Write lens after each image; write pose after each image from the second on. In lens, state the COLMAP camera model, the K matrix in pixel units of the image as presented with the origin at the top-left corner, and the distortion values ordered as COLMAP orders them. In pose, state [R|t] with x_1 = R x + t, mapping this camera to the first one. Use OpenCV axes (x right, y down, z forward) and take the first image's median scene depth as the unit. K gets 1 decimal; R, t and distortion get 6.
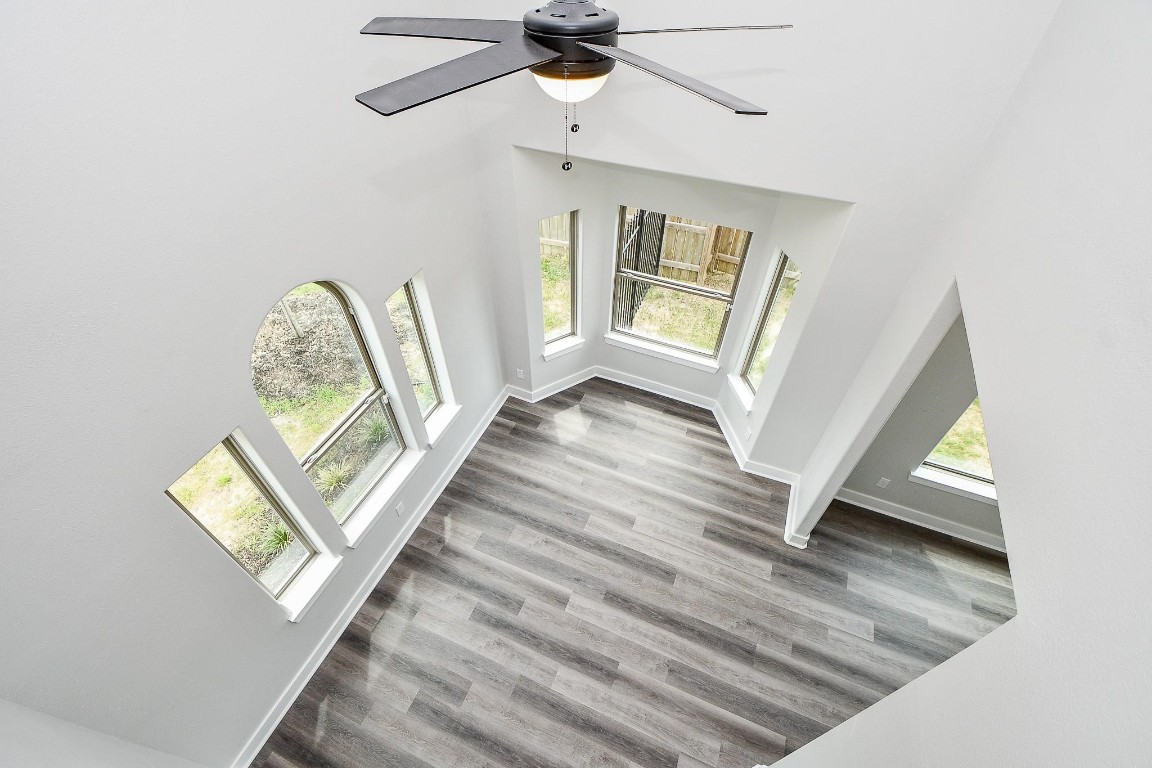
lens RADIAL K [[505.5, 0, 576.0], [0, 505.5, 384.0], [0, 0, 1]] dist [0.054479, -0.000017]
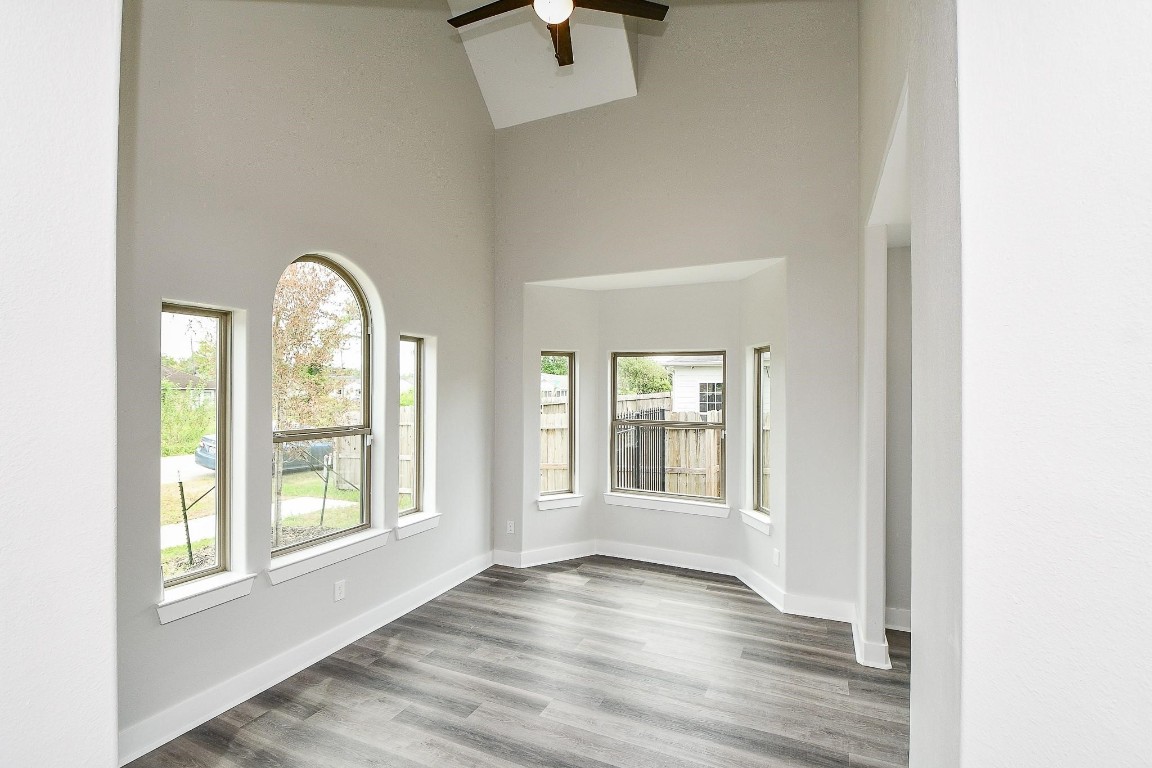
lens RADIAL K [[524.3, 0, 569.8], [0, 524.3, 385.1], [0, 0, 1]] dist [-0.000160, 0.000024]
pose [[0.999162, -0.001304, -0.040910, 0.037578], [-0.028603, 0.692692, -0.720666, 0.530599], [0.029277, 0.721233, 0.692074, 0.199087]]
